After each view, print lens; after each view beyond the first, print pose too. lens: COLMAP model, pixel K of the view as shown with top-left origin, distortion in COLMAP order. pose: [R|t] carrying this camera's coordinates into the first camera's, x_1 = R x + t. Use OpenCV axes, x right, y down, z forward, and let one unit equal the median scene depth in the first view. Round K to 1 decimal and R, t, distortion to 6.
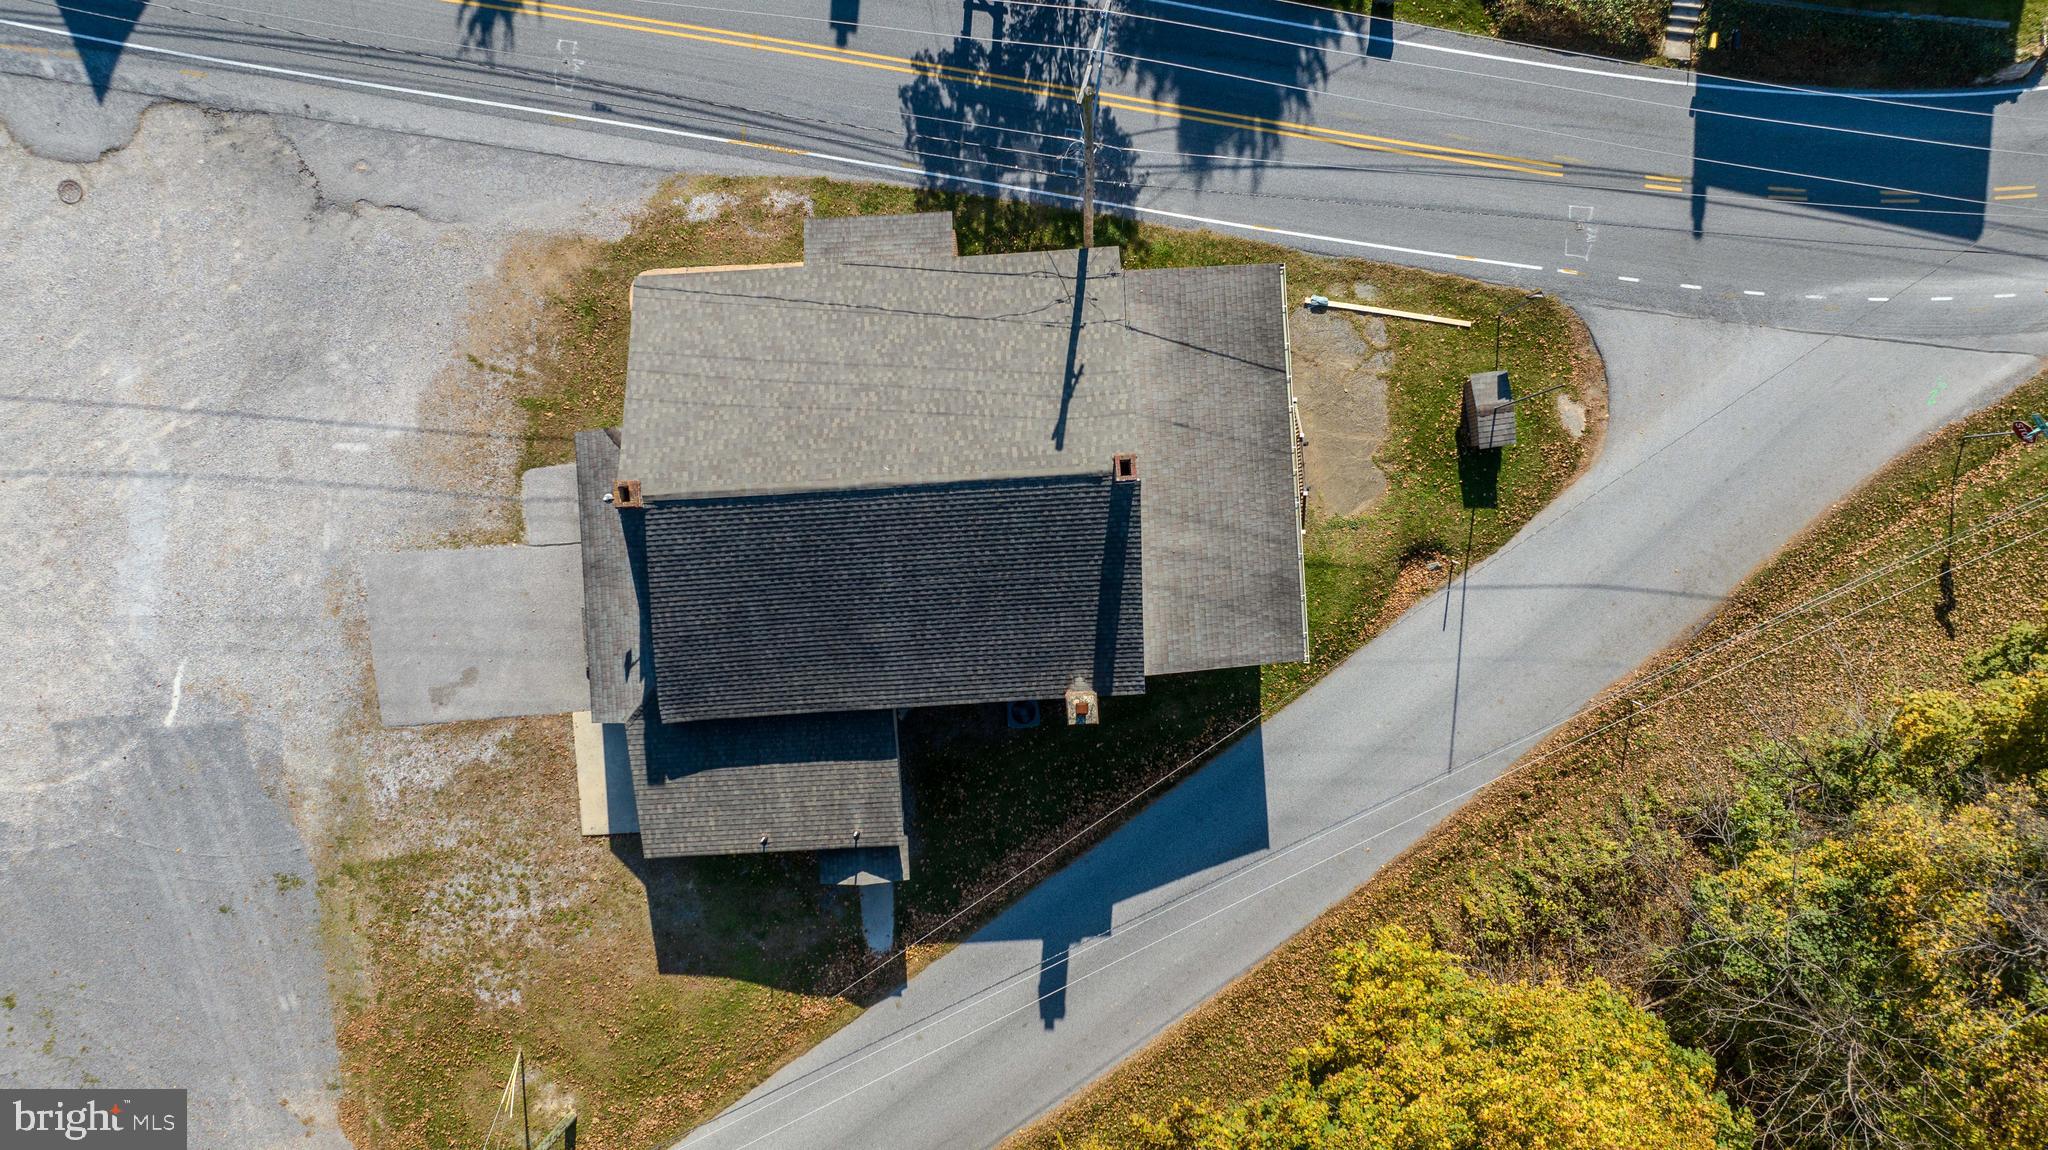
lens RADIAL K [[1438.4, 0, 1027.1], [0, 1438.4, 575.6], [0, 0, 1]] dist [-0.020013, 0.010915]
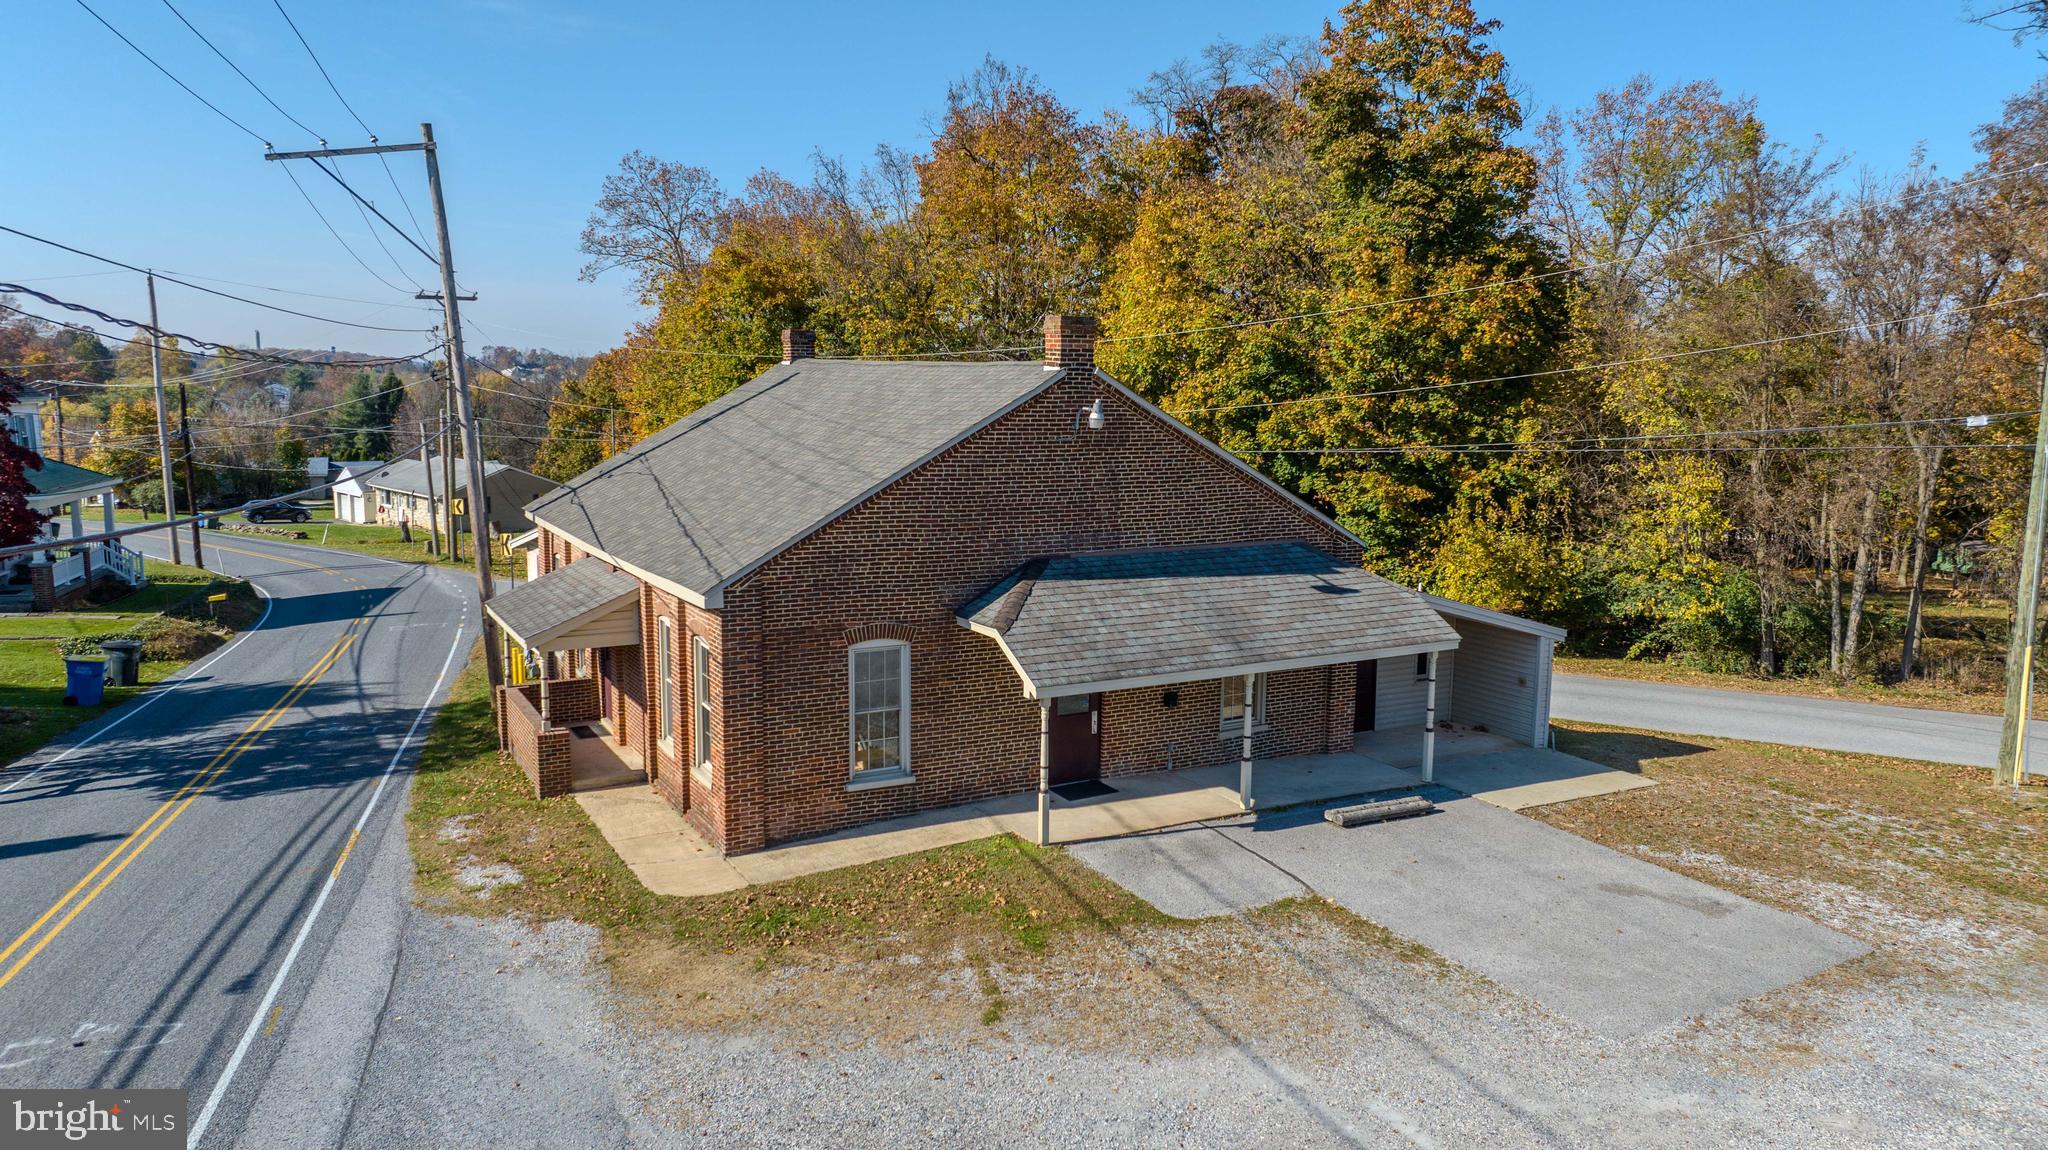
lens RADIAL K [[1438.4, 0, 1027.1], [0, 1438.4, 575.6], [0, 0, 1]] dist [-0.020013, 0.010915]
pose [[-0.438068, -0.126202, 0.890039, -0.700529], [0.898937, -0.064598, 0.433288, -0.293482], [0.002813, 0.989899, 0.141746, 0.832606]]
